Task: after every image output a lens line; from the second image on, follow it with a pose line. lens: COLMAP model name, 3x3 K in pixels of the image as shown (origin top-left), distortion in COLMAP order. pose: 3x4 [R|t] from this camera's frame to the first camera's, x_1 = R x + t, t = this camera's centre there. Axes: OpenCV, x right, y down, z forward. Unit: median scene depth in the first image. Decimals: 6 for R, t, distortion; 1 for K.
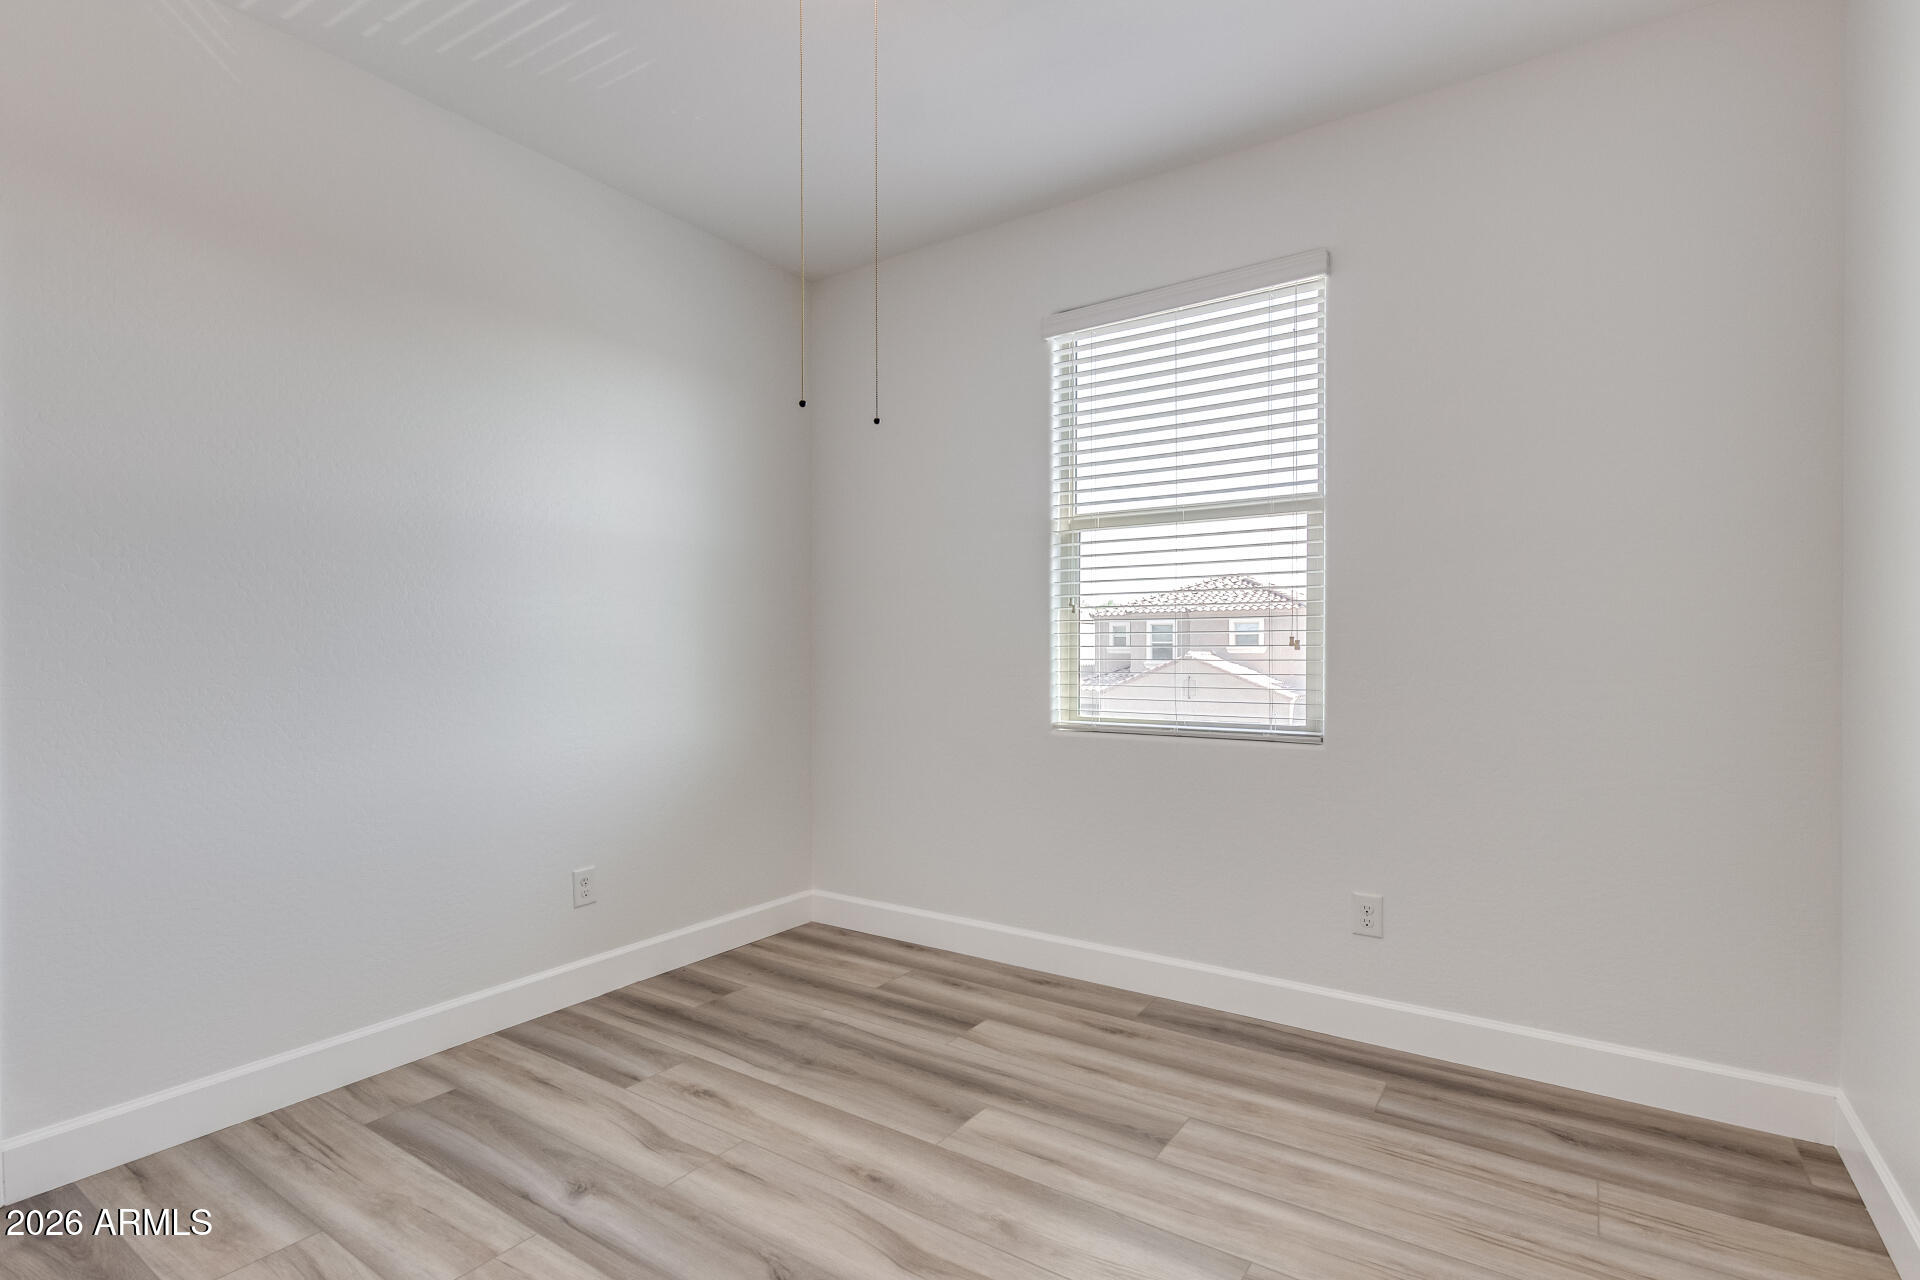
lens RADIAL K [[890.6, 0, 960.6], [0, 890.6, 630.8], [0, 0, 1]] dist [-0.017263, -0.000477]
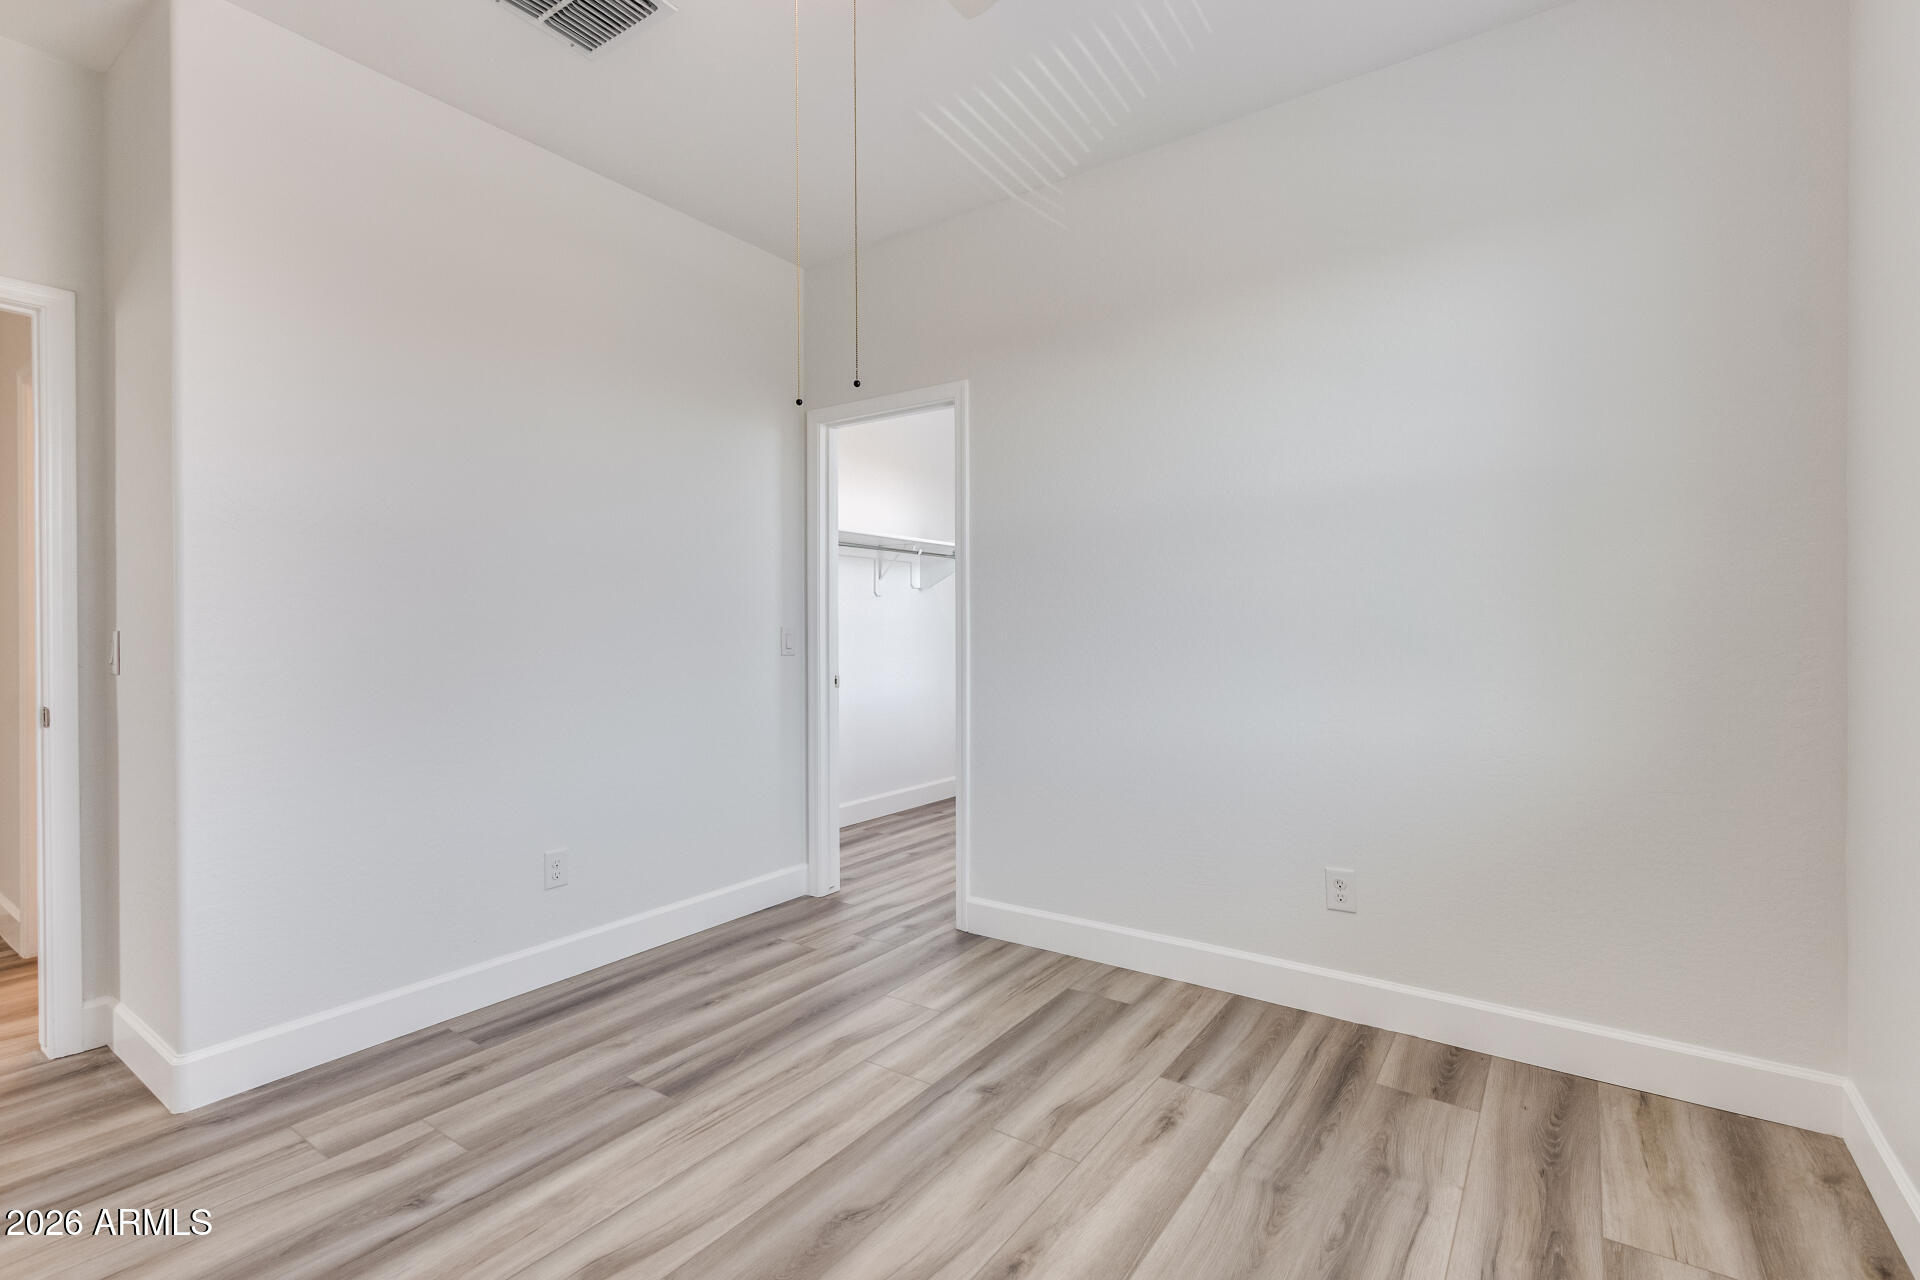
lens RADIAL K [[890.6, 0, 960.6], [0, 890.6, 630.8], [0, 0, 1]] dist [-0.017263, -0.000477]
pose [[-0.016692, 0.008491, -0.999825, 0.576664], [0.021418, 0.999738, 0.008133, 0.010801], [0.999631, -0.021279, -0.016870, 0.774011]]
